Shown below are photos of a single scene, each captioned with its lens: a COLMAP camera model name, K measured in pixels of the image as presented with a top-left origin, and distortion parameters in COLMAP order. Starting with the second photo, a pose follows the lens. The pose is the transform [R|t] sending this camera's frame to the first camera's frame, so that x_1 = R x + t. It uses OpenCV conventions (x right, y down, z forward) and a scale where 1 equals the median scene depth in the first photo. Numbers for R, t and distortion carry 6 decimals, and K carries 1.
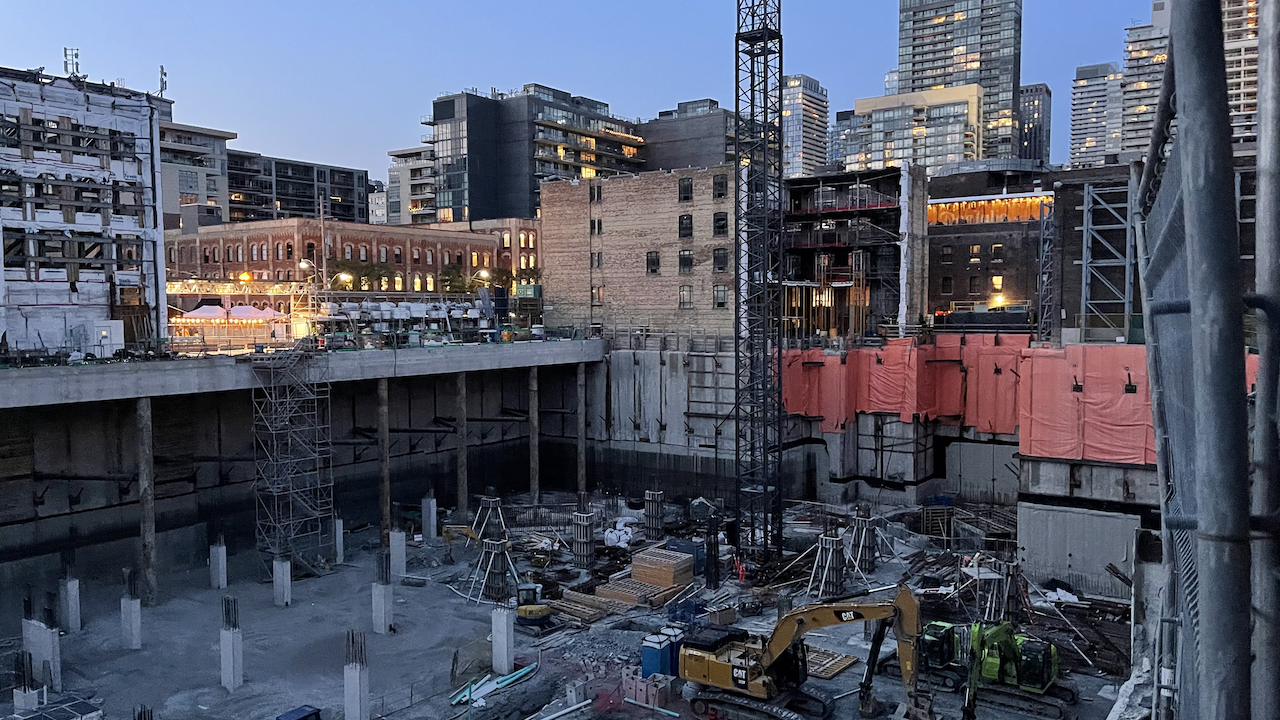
lens RADIAL K [[967.8, 0, 639.7], [0, 967.8, 364.3], [0, 0, 1]] dist [0.063042, -0.076053]
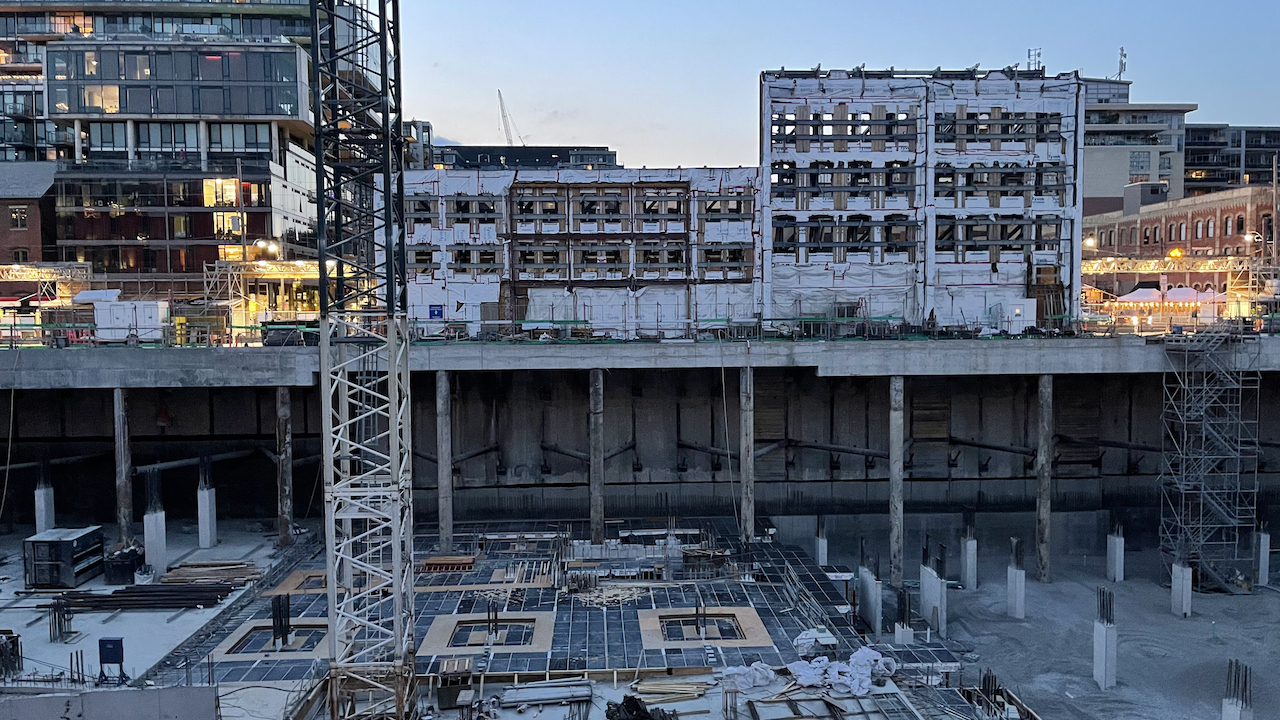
lens RADIAL K [[967.8, 0, 639.7], [0, 967.8, 364.3], [0, 0, 1]] dist [0.063042, -0.076053]
pose [[0.610223, 0.048911, -0.790719, 0.027905], [-0.041626, 0.998693, 0.029651, 0.010158], [0.791135, 0.014821, 0.611461, 0.050329]]
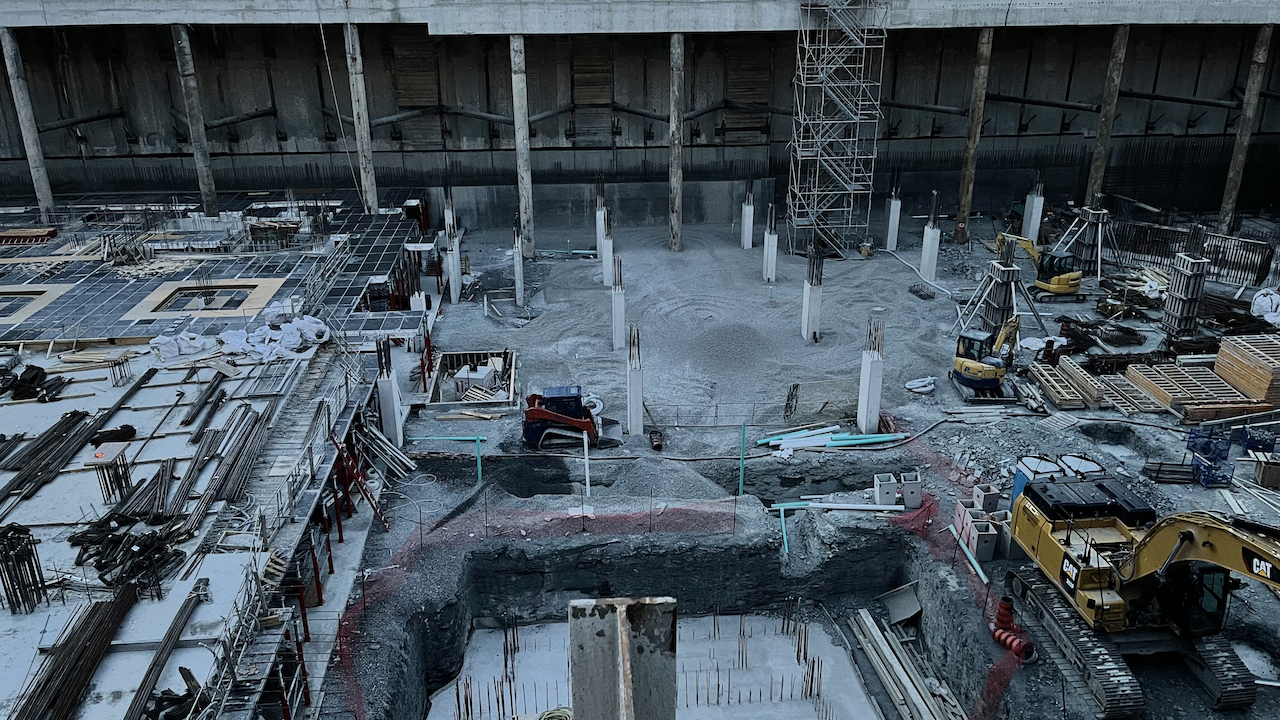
lens RADIAL K [[967.8, 0, 639.7], [0, 967.8, 364.3], [0, 0, 1]] dist [0.063042, -0.076053]
pose [[0.639710, 0.298880, -0.708126, 0.209740], [-0.043255, 0.933838, 0.355072, 0.000159], [0.767398, -0.196513, 0.610313, 0.301380]]
